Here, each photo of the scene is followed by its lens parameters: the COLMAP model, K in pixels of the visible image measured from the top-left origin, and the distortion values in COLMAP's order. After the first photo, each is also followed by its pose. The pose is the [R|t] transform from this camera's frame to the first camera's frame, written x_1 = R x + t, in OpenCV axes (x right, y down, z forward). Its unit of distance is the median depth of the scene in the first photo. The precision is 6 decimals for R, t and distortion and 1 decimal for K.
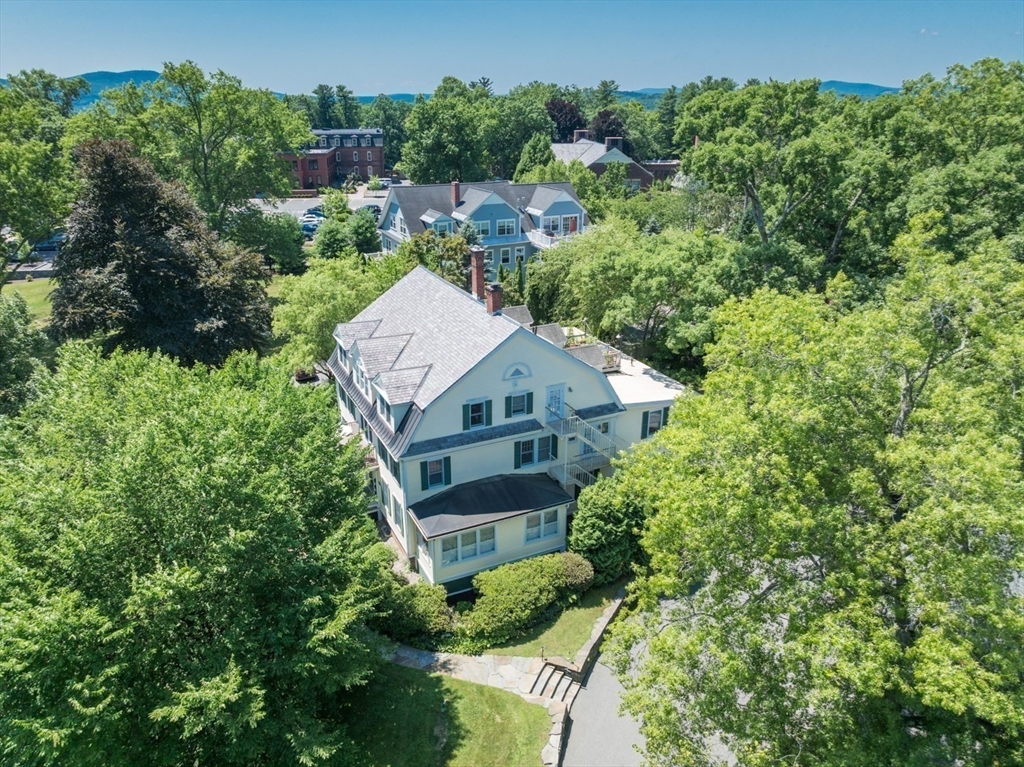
lens RADIAL K [[723.1, 0, 512.0], [0, 723.1, 383.5], [0, 0, 1]] dist [-0.037594, 0.003576]
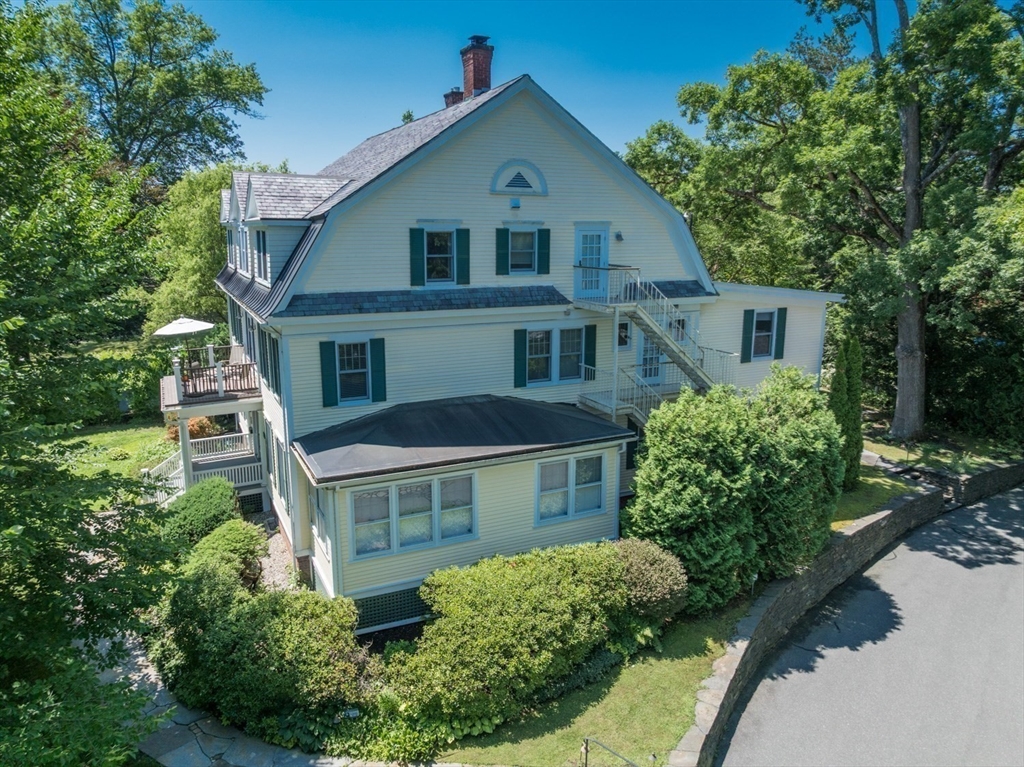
lens RADIAL K [[723.1, 0, 512.0], [0, 723.1, 383.5], [0, 0, 1]] dist [-0.037594, 0.003576]
pose [[0.999994, -0.002134, -0.002541, 0.003054], [0.001674, 0.985577, -0.169217, 0.217289], [0.002866, 0.169211, 0.985576, 0.526074]]
